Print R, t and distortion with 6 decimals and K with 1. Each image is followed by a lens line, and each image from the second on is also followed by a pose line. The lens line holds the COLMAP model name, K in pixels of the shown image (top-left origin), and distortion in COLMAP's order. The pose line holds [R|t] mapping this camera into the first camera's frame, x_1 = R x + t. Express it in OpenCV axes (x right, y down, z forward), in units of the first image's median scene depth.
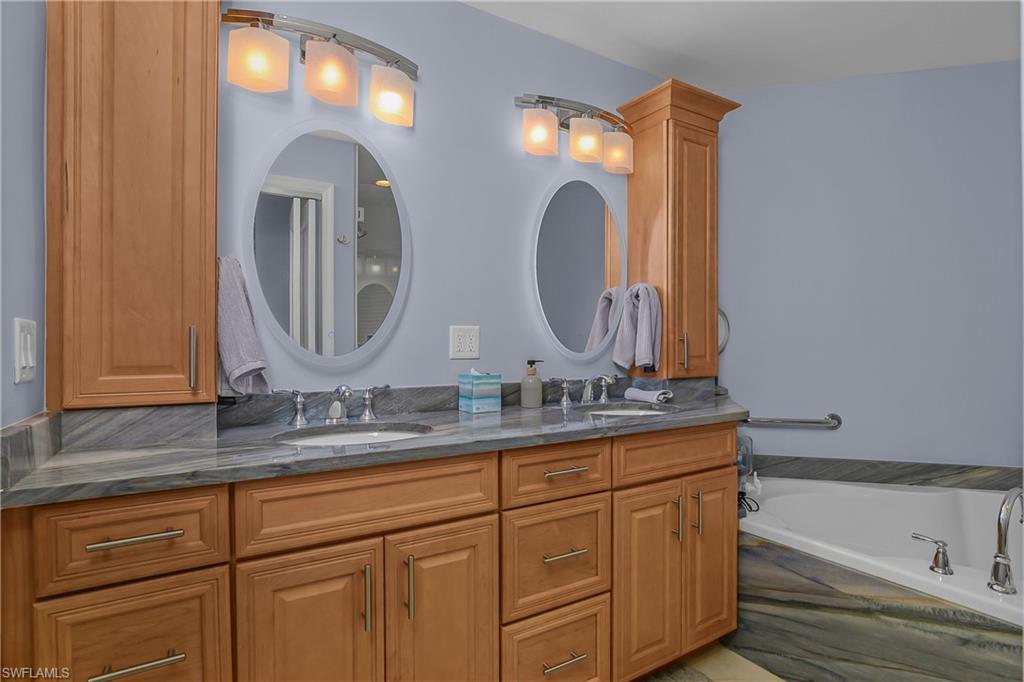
lens RADIAL K [[510.9, 0, 509.5], [0, 510.9, 343.9], [0, 0, 1]] dist [-0.030834, 0.008500]
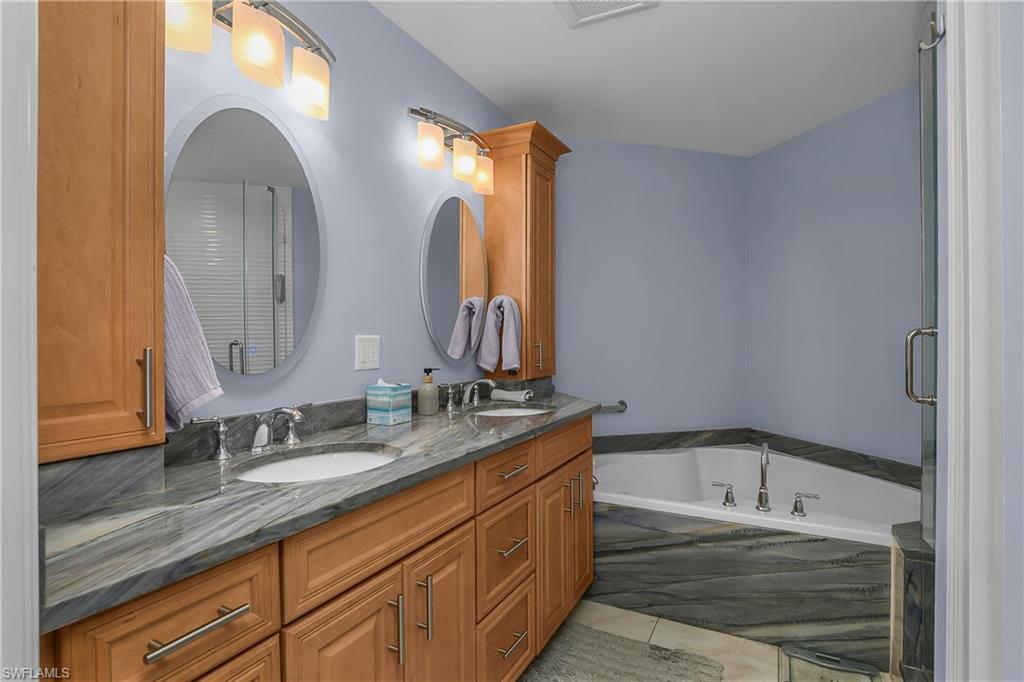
lens RADIAL K [[504.6, 0, 511.2], [0, 504.6, 337.4], [0, 0, 1]] dist [-0.024647, 0.001108]
pose [[0.861328, -0.001779, 0.508045, -0.356325], [0.002065, 0.999998, 0.000000, -0.032971], [-0.508044, 0.001049, 0.861330, 0.043893]]
